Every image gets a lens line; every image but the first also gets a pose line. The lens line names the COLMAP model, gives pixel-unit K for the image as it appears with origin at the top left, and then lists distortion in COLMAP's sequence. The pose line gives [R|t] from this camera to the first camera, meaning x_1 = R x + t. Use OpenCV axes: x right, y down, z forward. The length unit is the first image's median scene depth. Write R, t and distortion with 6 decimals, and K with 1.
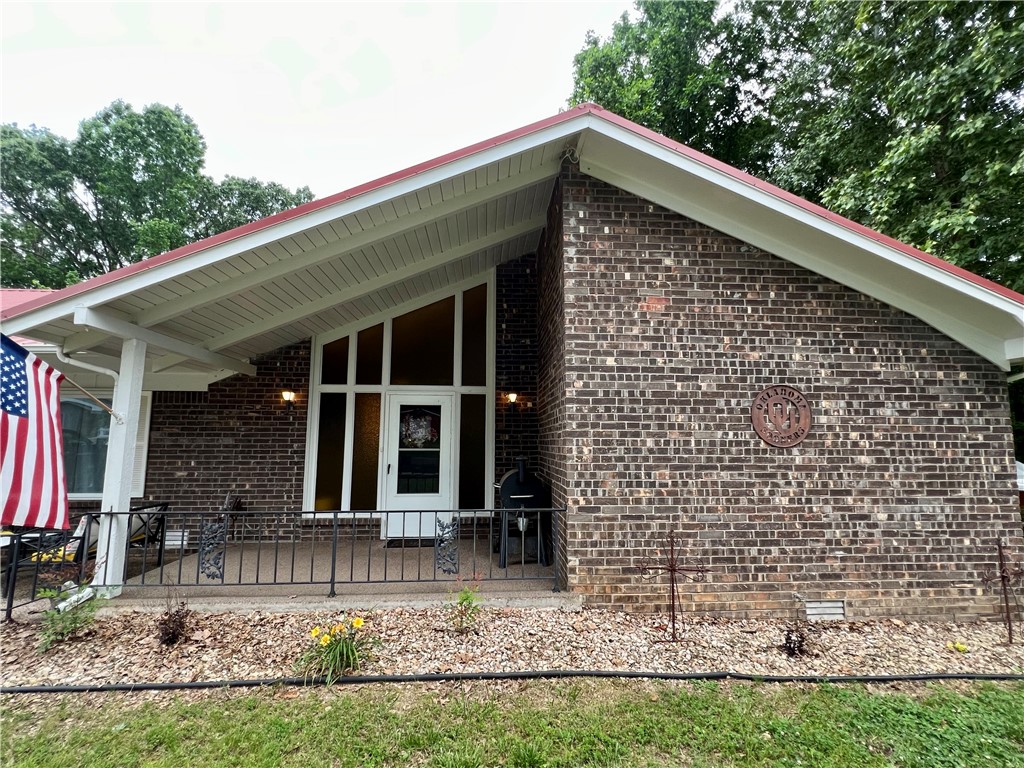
lens RADIAL K [[469.2, 0, 516.3], [0, 469.2, 384.6], [0, 0, 1]] dist [0.000014, -0.000659]
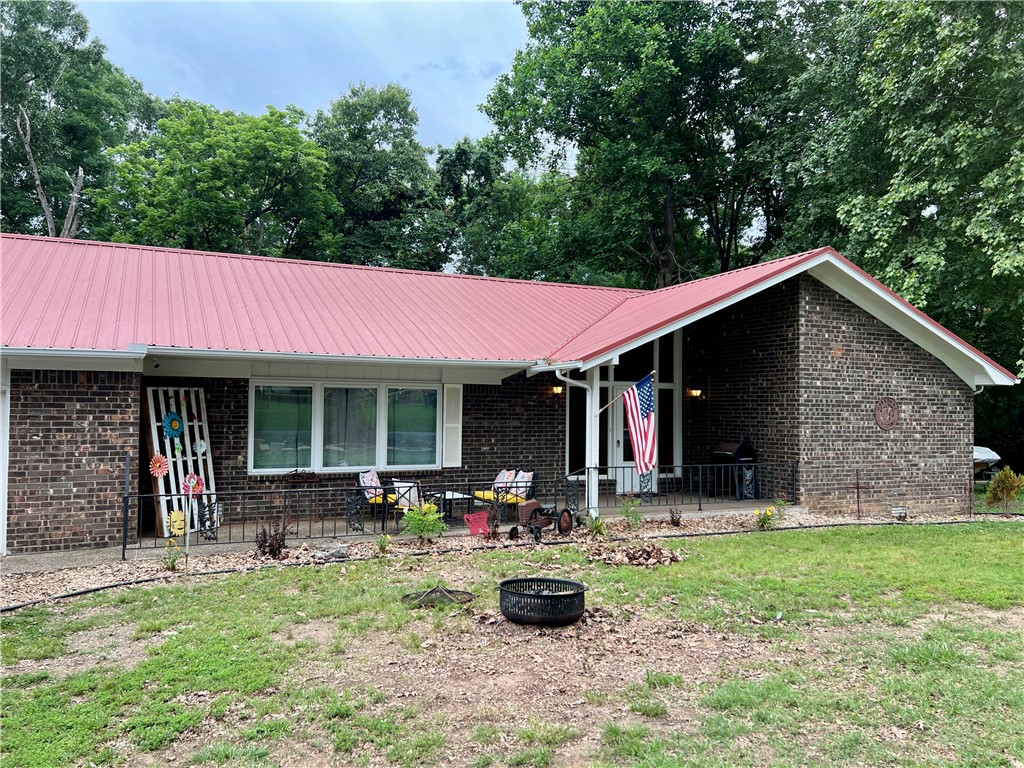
lens RADIAL K [[751.6, 0, 508.3], [0, 751.6, 384.0], [0, 0, 1]] dist [0.002495, -0.007219]
pose [[0.941056, 0.020127, 0.337650, -1.886905], [-0.050030, 0.995531, 0.080093, -0.216718], [-0.334529, -0.092265, 0.937858, -1.316261]]
